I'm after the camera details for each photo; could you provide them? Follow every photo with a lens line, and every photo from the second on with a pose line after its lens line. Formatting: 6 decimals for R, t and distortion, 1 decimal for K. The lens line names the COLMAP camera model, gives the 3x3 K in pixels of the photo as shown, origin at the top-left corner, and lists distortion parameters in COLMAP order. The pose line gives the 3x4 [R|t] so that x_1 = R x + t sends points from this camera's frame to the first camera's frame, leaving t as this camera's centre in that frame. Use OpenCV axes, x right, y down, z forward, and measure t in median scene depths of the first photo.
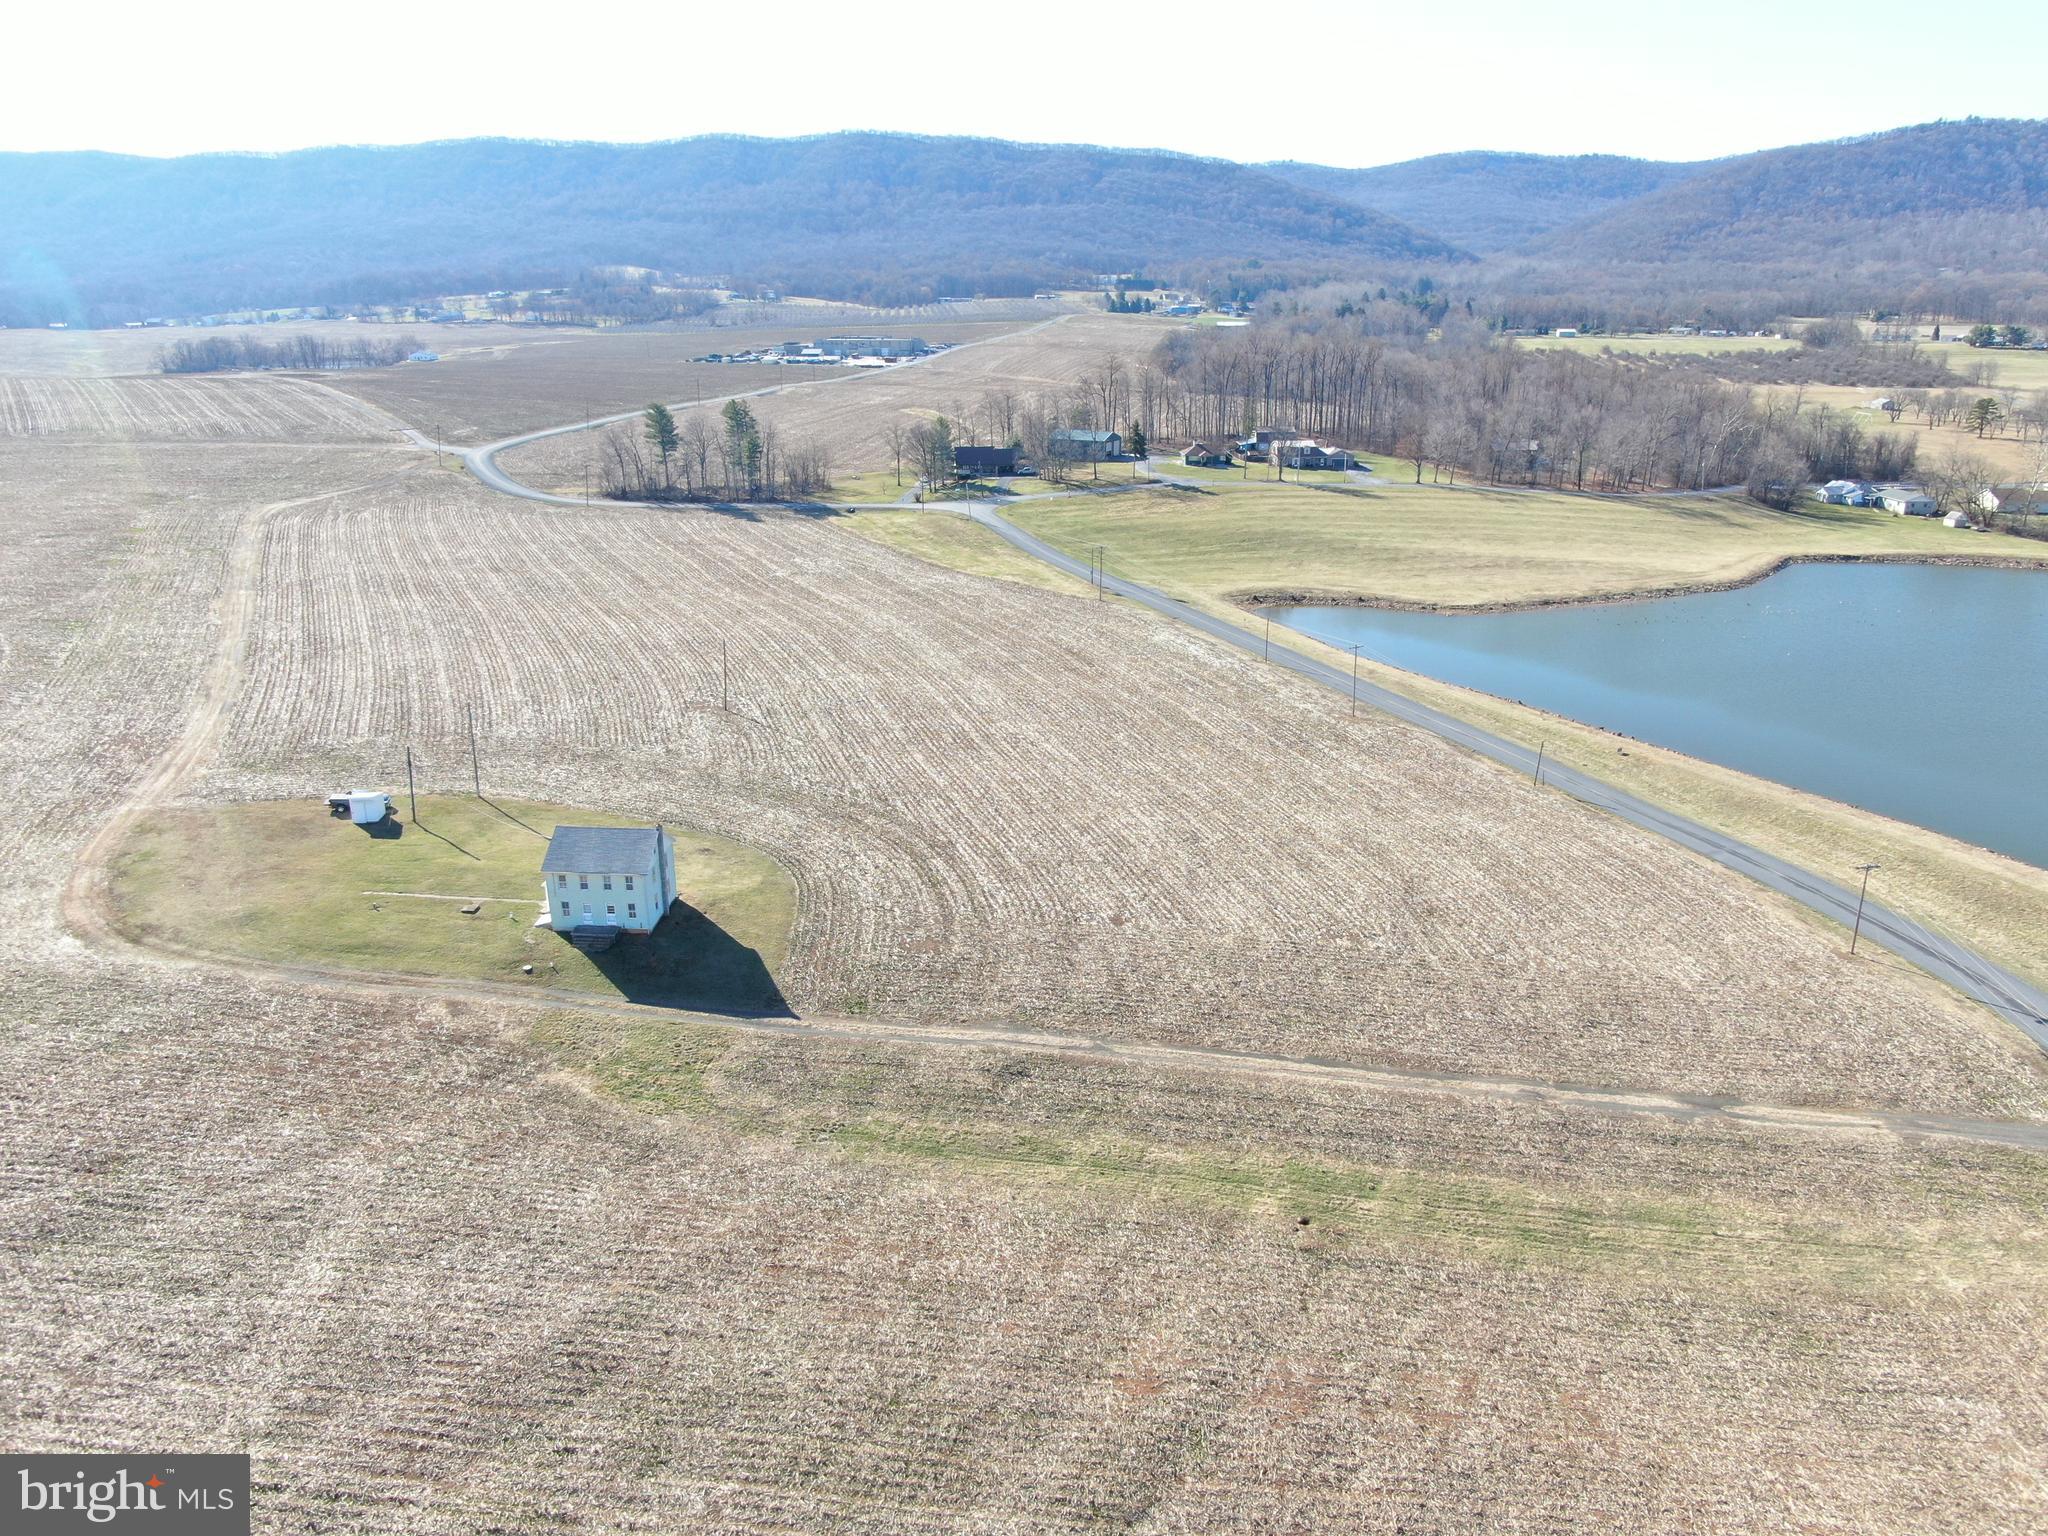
lens RADIAL K [[1470.3, 0, 1025.0], [0, 1470.3, 774.3], [0, 0, 1]] dist [-0.026300, 0.015828]
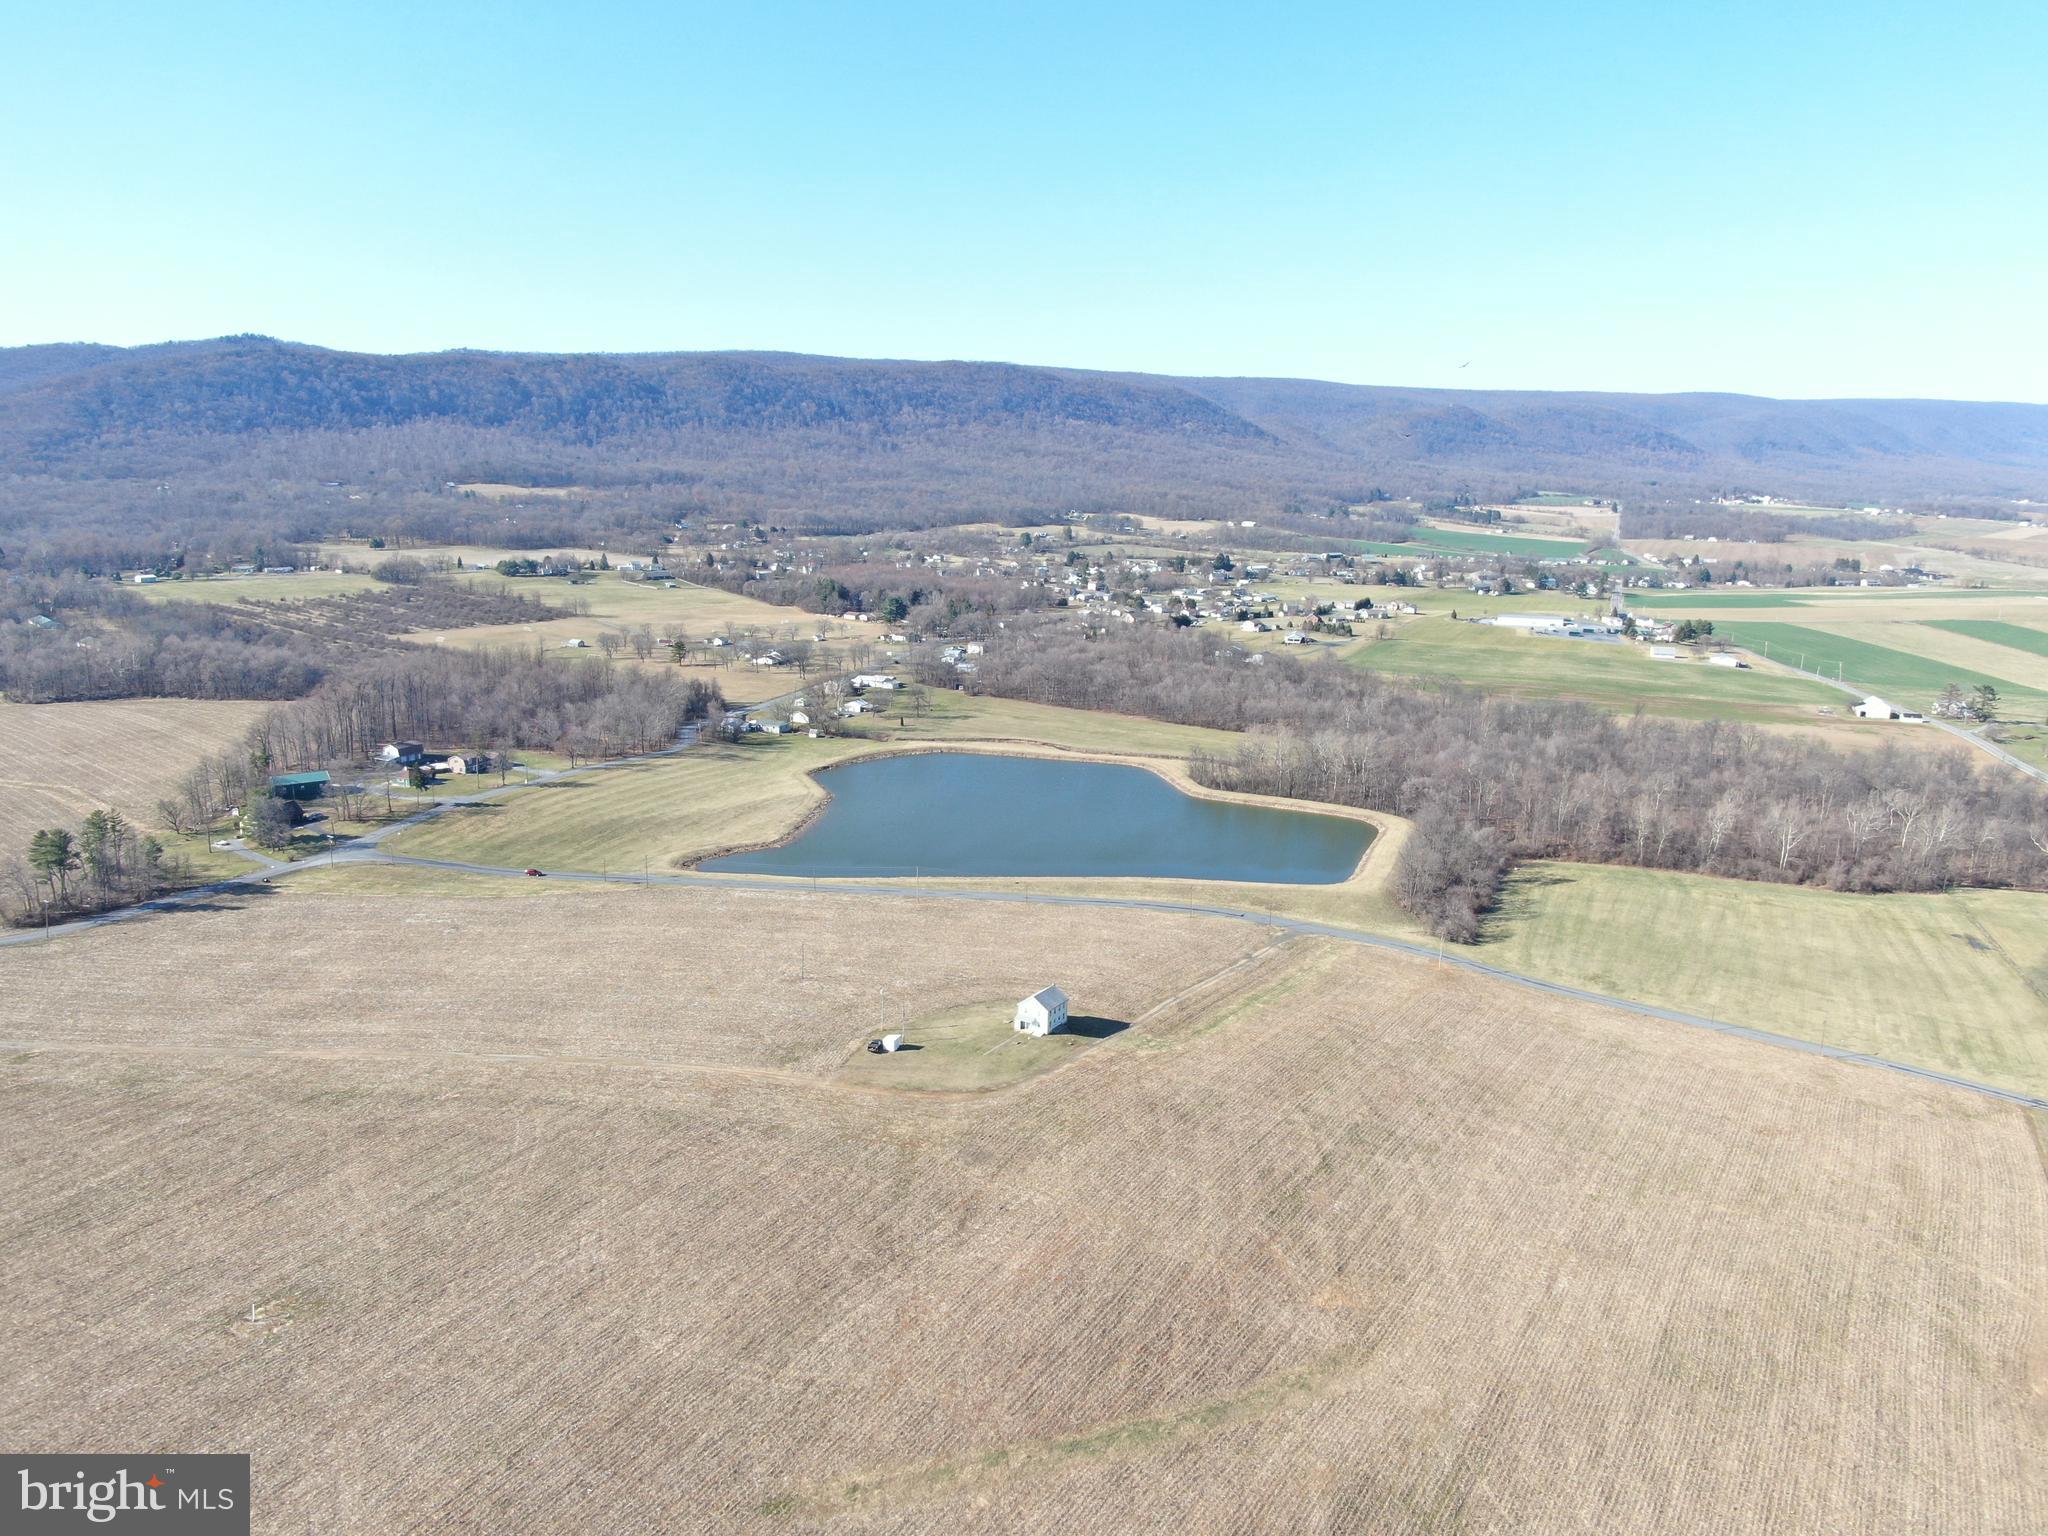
lens RADIAL K [[1470.3, 0, 1025.0], [0, 1470.3, 774.3], [0, 0, 1]] dist [-0.026300, 0.015828]
pose [[0.467079, -0.185363, 0.864568, -0.813525], [0.270960, 0.960744, 0.059599, -0.162741], [-0.841676, 0.206426, 0.498969, -0.113626]]
